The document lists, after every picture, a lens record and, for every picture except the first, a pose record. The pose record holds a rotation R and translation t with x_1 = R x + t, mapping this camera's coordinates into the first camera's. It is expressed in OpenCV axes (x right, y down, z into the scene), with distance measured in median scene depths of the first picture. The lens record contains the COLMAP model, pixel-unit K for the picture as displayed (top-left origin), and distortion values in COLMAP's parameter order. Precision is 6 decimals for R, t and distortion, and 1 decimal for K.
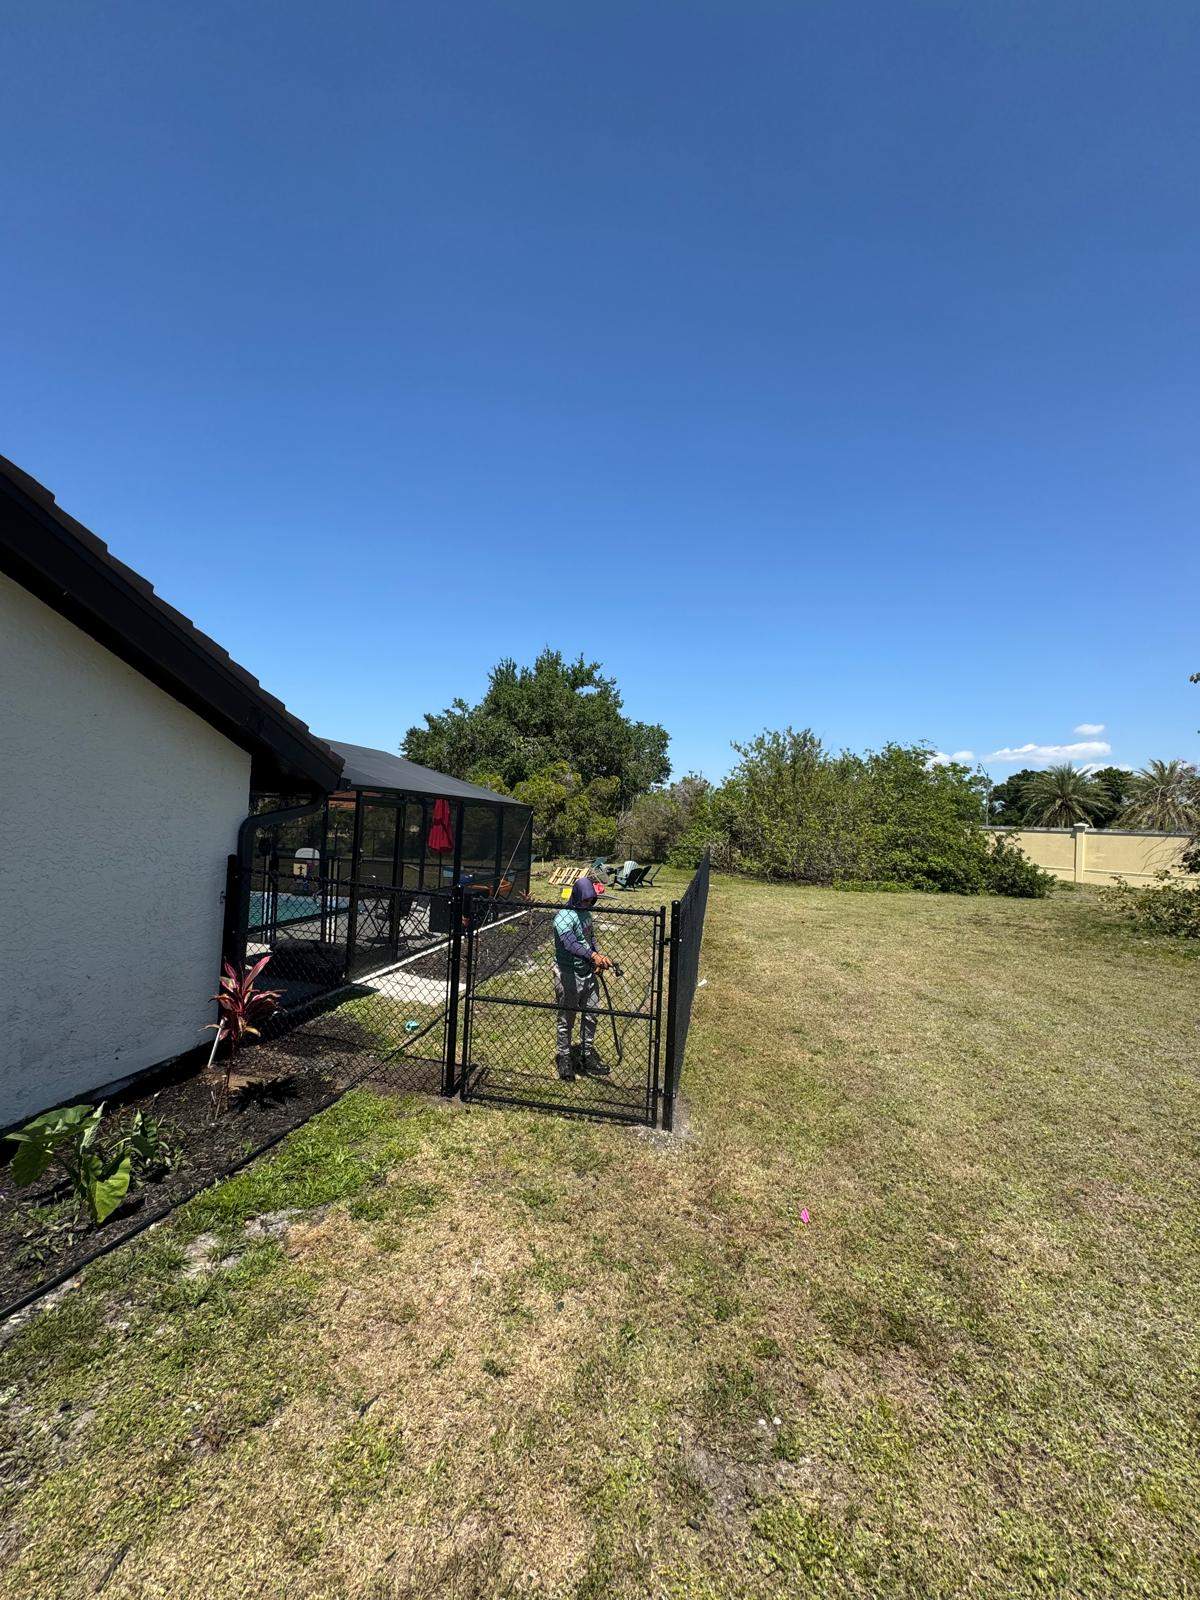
lens RADIAL K [[633.1, 0, 595.1], [0, 633.1, 803.9], [0, 0, 1]] dist [-0.000555, 0.000151]
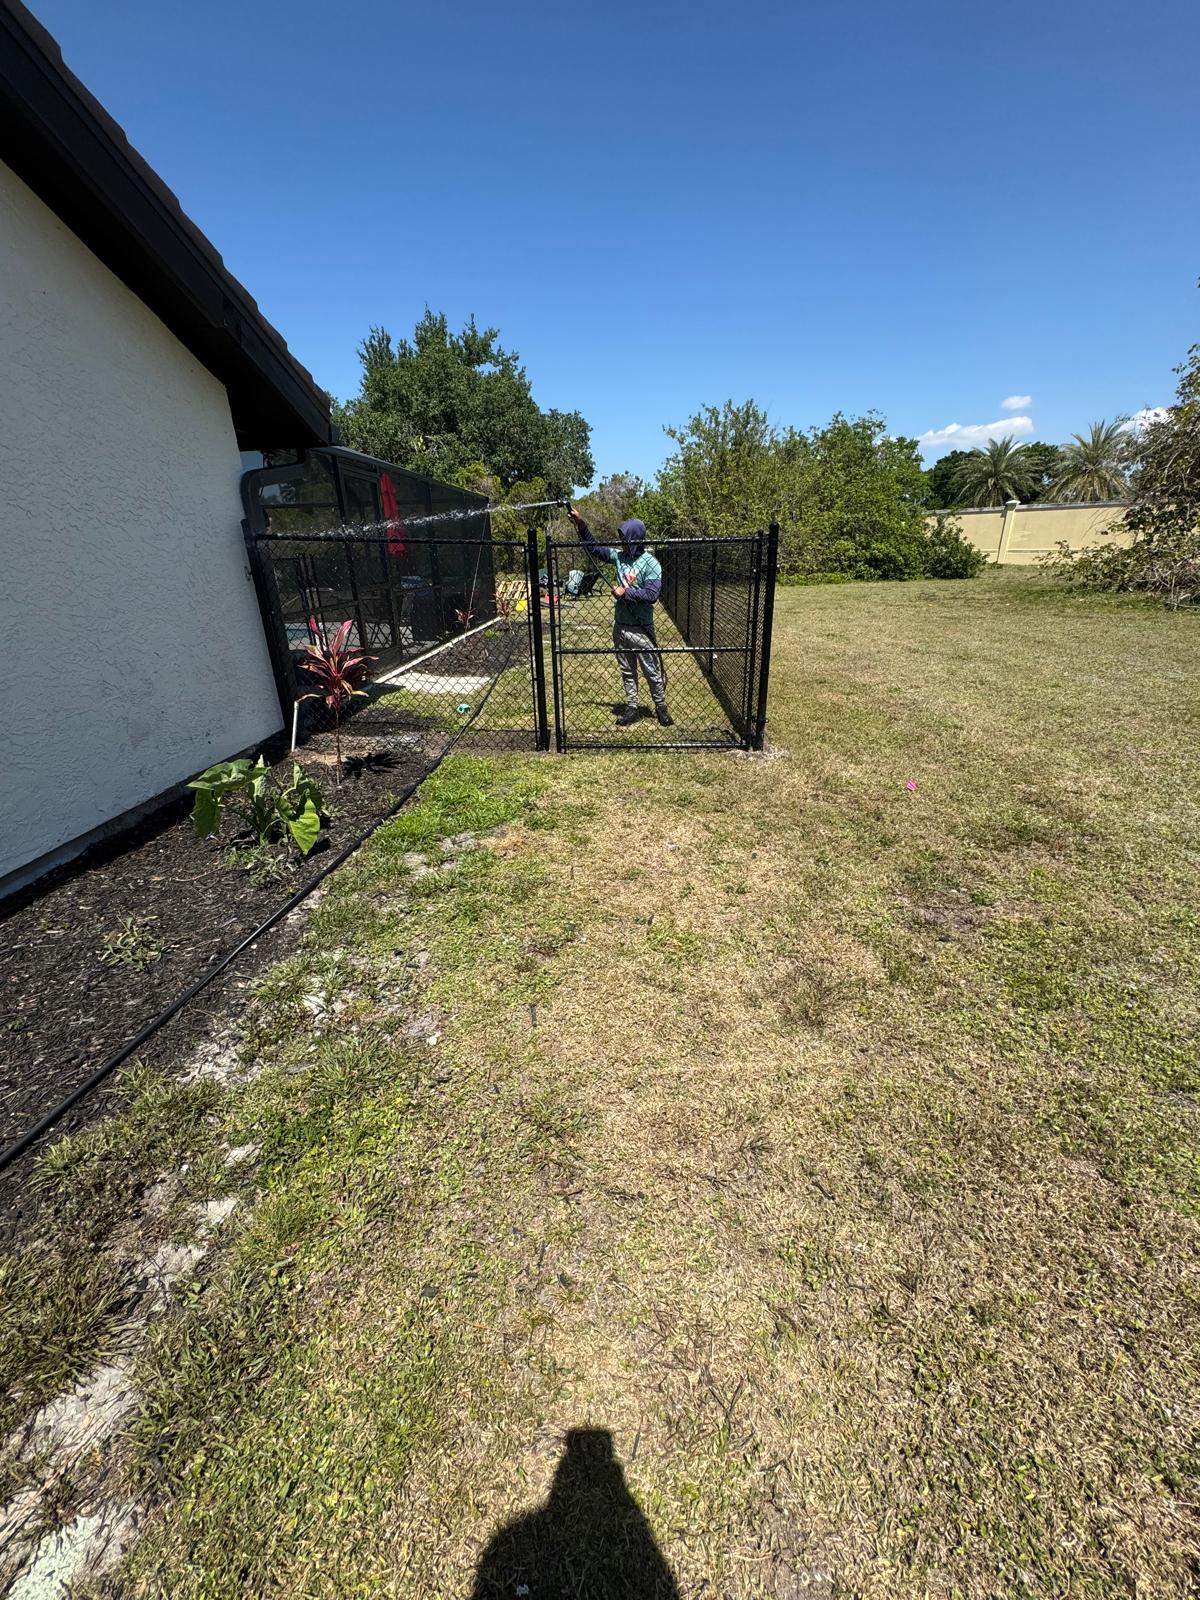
lens RADIAL K [[637.5, 0, 593.9], [0, 637.5, 801.8], [0, 0, 1]] dist [-0.000689, 0.000081]
pose [[0.988104, -0.116541, 0.100347, -0.172747], [0.066737, 0.912790, 0.402940, 0.080725], [-0.138555, -0.391450, 0.909708, 0.005150]]
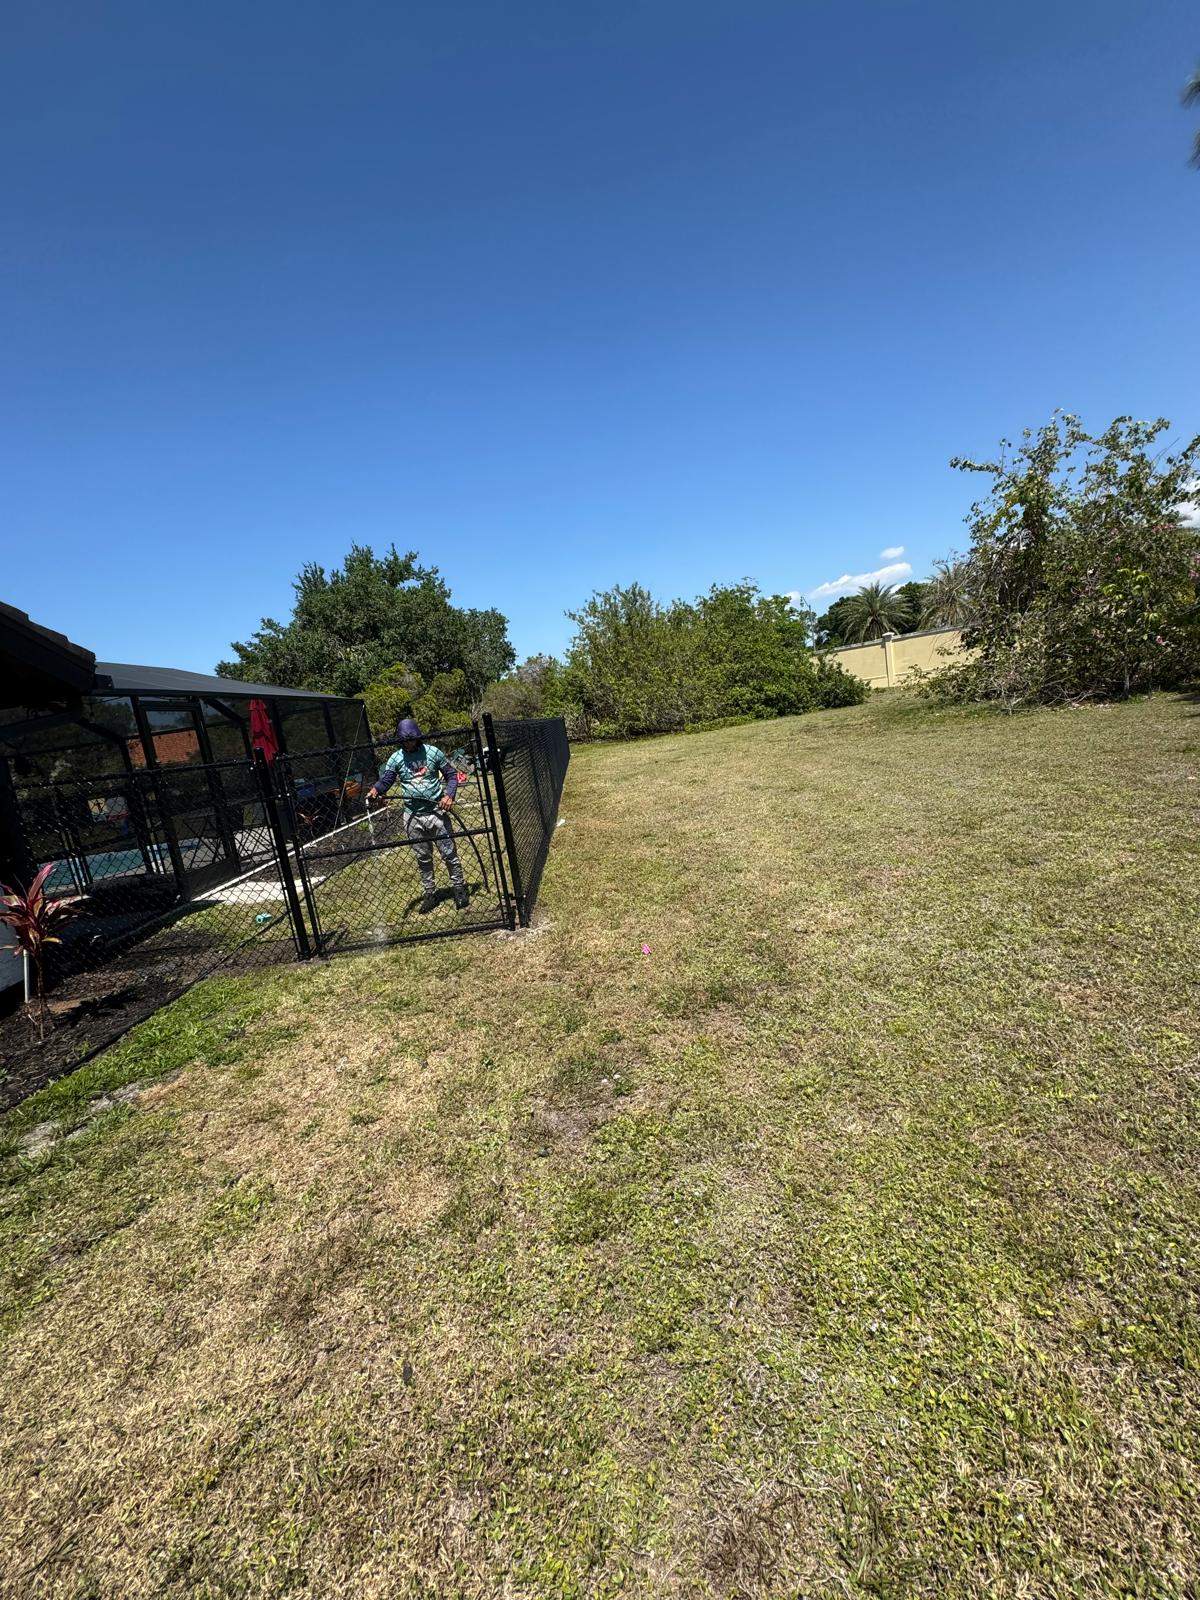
lens RADIAL K [[637.5, 0, 593.9], [0, 637.5, 801.8], [0, 0, 1]] dist [-0.000689, 0.000081]
pose [[0.957553, -0.223400, 0.182166, 0.046221], [0.190908, 0.964981, 0.179904, 0.085478], [-0.215978, -0.137491, 0.966669, -0.015884]]
